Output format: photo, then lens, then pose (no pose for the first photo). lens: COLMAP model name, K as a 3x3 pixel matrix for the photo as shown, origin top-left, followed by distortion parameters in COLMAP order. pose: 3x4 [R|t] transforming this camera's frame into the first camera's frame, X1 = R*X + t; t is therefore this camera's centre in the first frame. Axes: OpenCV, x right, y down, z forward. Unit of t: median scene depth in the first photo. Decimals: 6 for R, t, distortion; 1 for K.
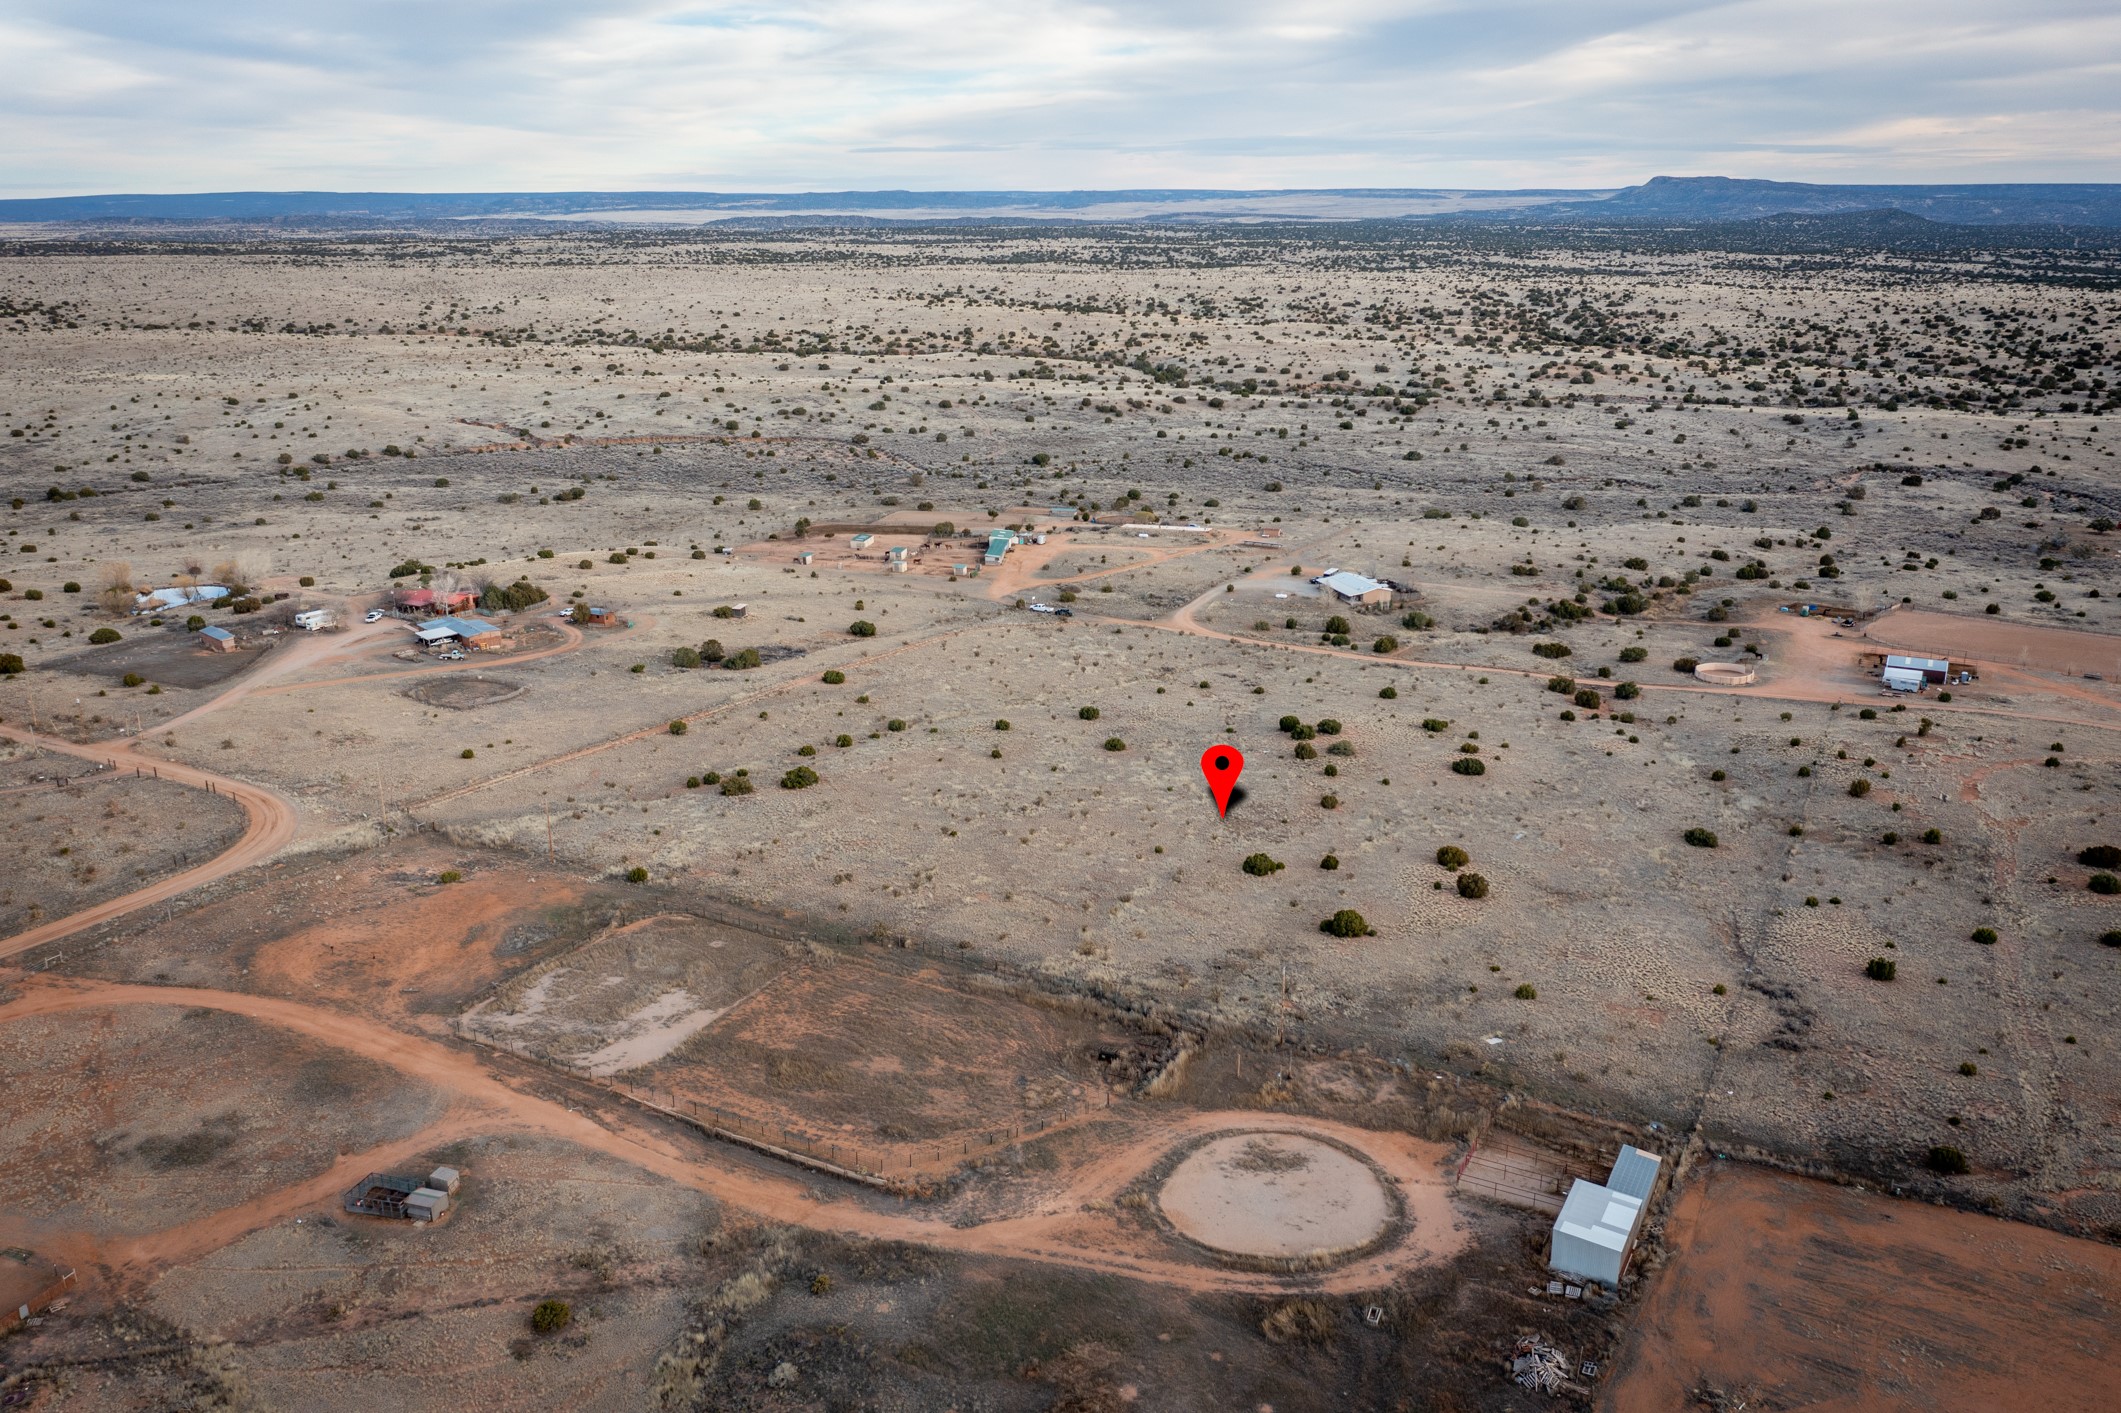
lens RADIAL K [[1674.1, 0, 1060.1], [0, 1674.1, 667.6], [0, 0, 1]] dist [-0.020563, -0.003910]
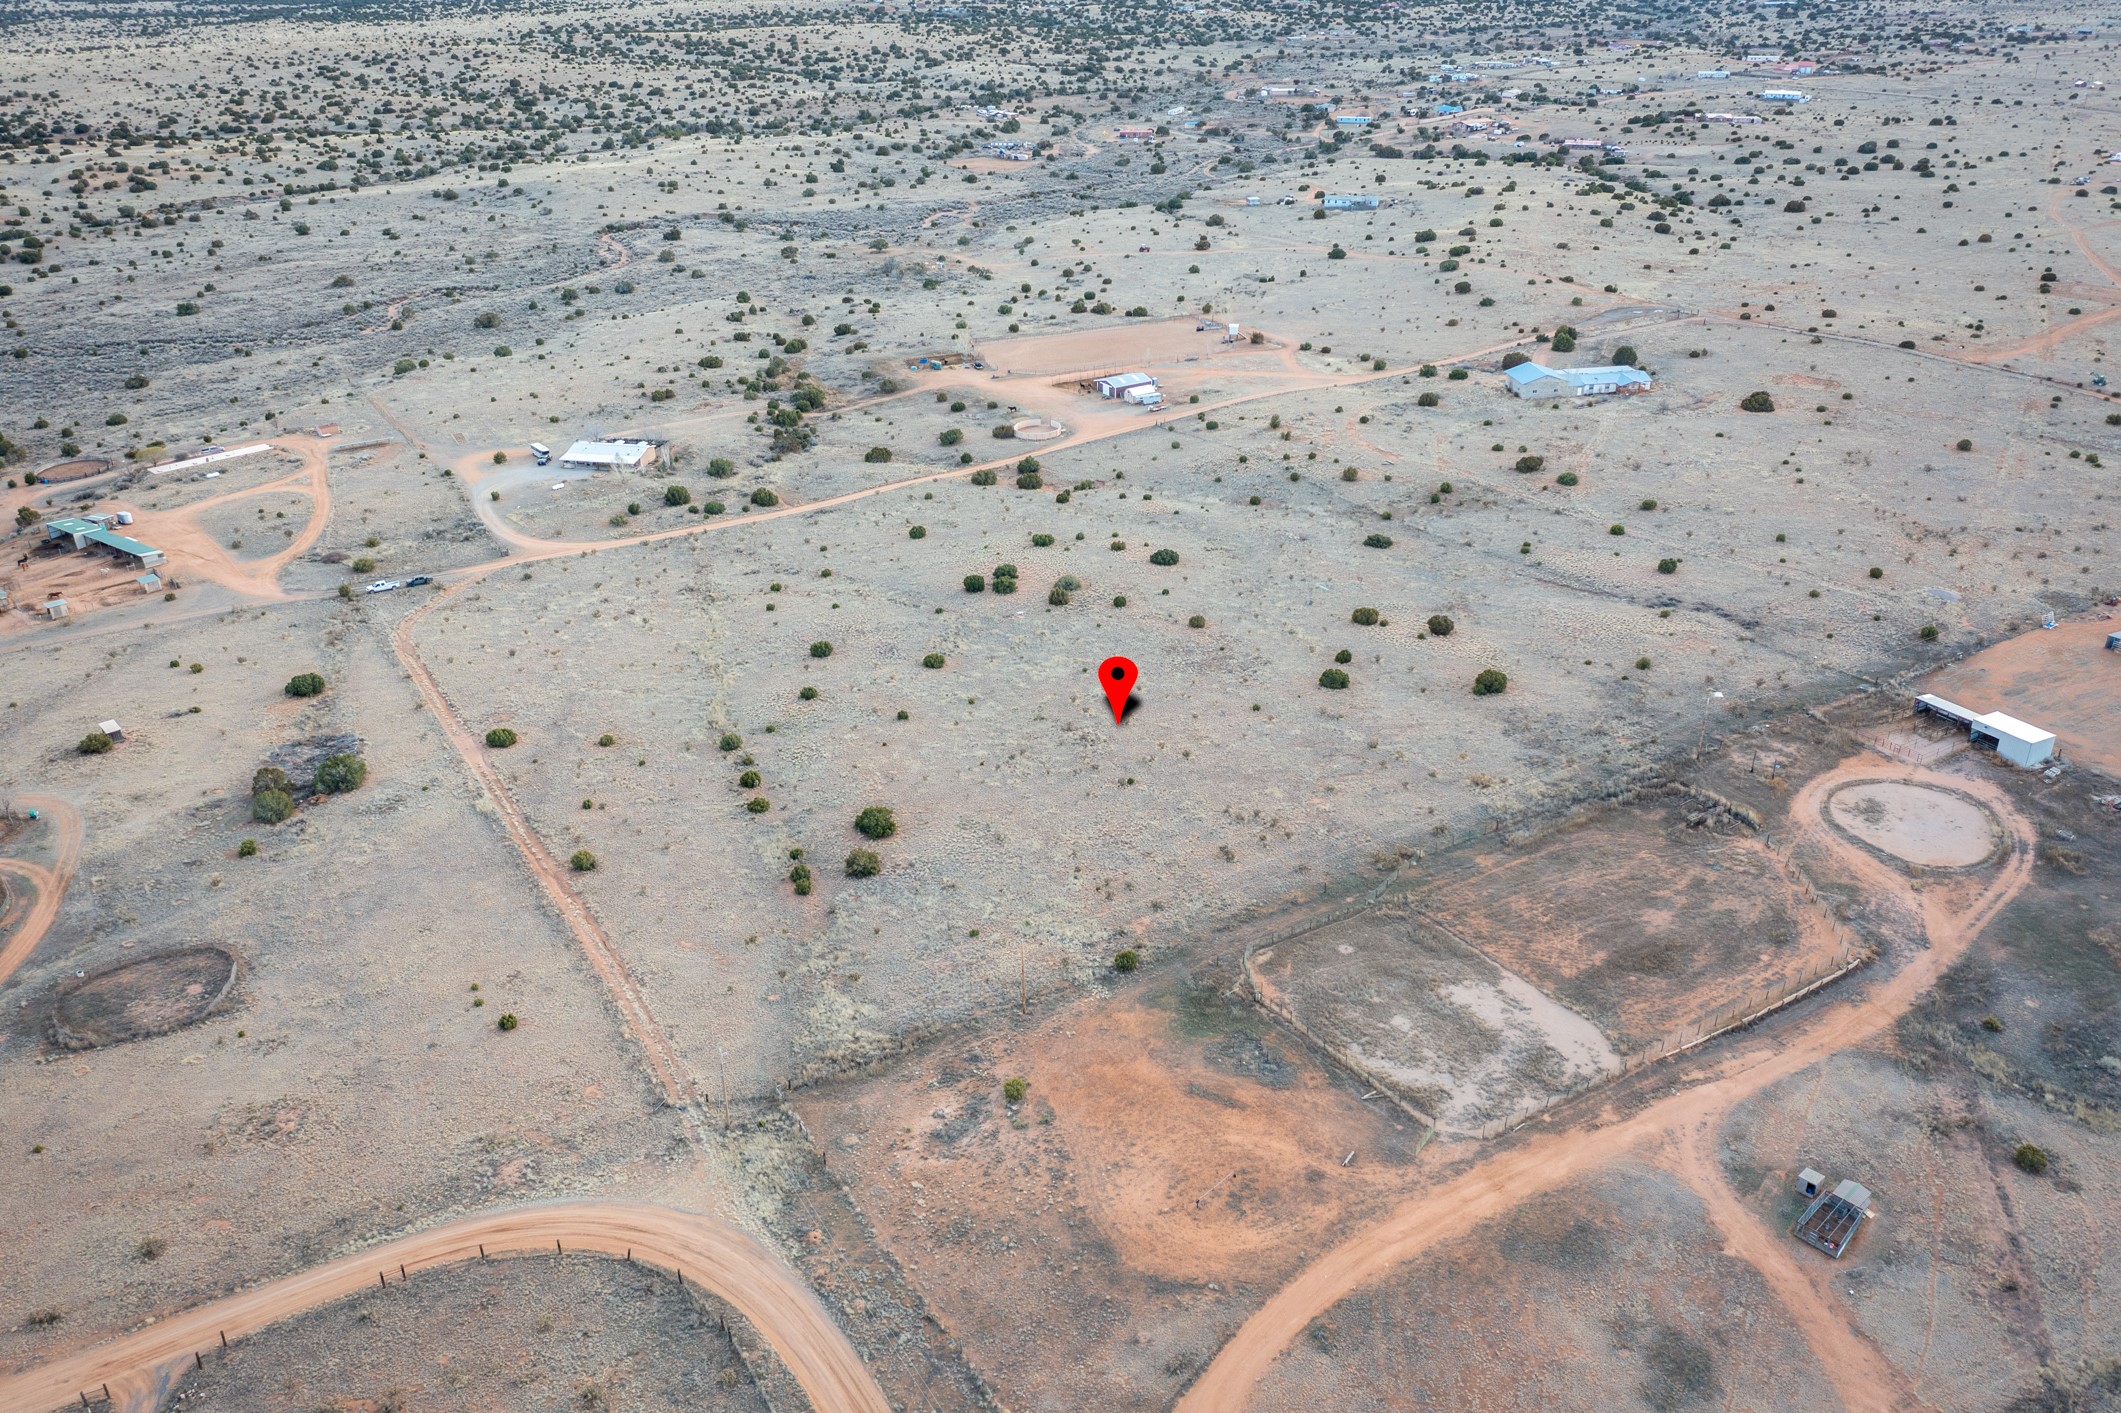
lens RADIAL K [[1663.9, 0, 1060.5], [0, 1663.9, 706.5], [0, 0, 1]] dist [-0.025210, 0.008851]
pose [[0.502721, -0.388573, 0.772193, -1.057748], [0.249116, 0.920504, 0.301022, -0.308045], [-0.827776, 0.041036, 0.559556, 0.683938]]
